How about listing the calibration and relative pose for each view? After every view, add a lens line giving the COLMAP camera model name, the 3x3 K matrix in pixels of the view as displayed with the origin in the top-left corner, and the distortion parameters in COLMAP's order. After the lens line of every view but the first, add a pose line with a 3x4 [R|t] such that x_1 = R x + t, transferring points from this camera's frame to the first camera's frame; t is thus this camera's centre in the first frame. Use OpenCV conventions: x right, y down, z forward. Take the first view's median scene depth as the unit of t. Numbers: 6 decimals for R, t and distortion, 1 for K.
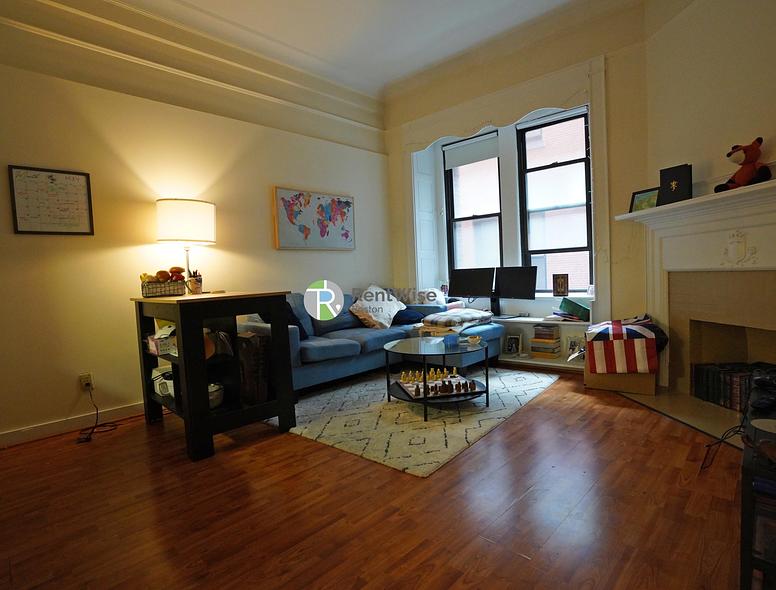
lens RADIAL K [[411.6, 0, 388.0], [0, 411.6, 295.0], [0, 0, 1]] dist [-0.032714, 0.002582]
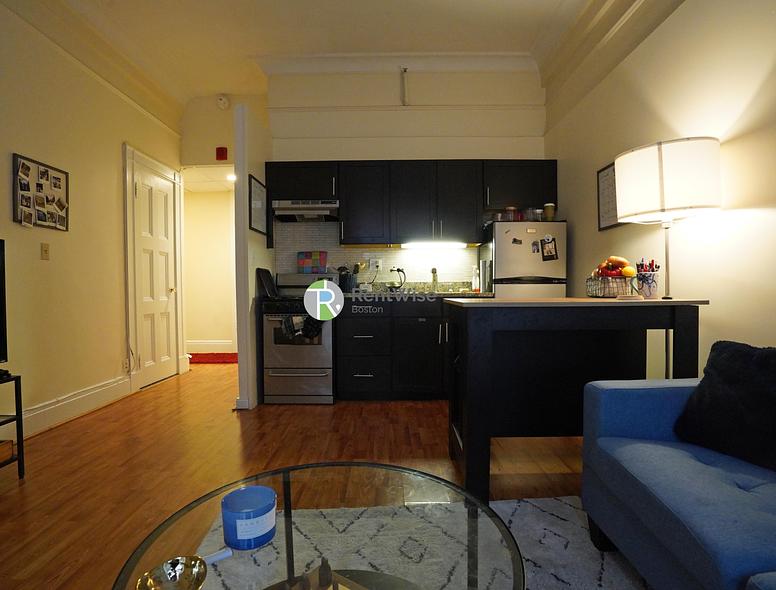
lens RADIAL K [[411.6, 0, 388.0], [0, 411.6, 295.0], [0, 0, 1]] dist [-0.032714, 0.002582]
pose [[-0.713683, 0.063683, -0.697568, 0.281977], [0.005403, 0.996330, 0.085429, -0.068180], [0.700448, 0.057200, -0.711408, 1.283702]]
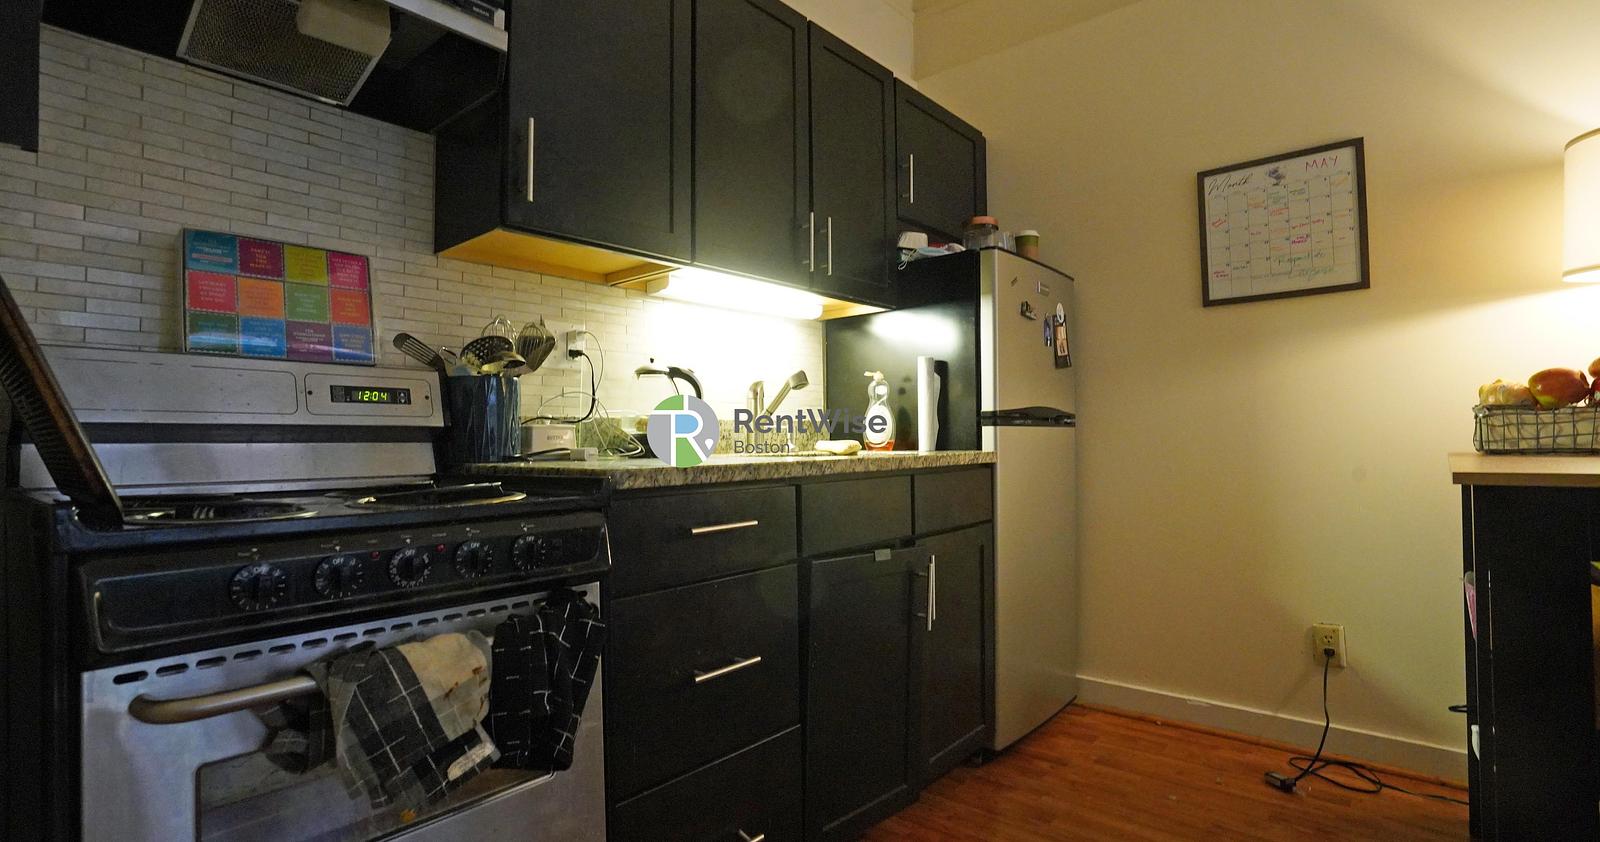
lens RADIAL K [[740.5, 0, 800.0], [0, 740.5, 421.0], [0, 0, 1]] dist [-0.022698, -0.000037]
pose [[0.061387, 0.027145, -0.997745, -0.038672], [-0.041573, 0.998832, 0.024617, -0.011067], [0.997248, 0.039968, 0.062444, 0.404593]]
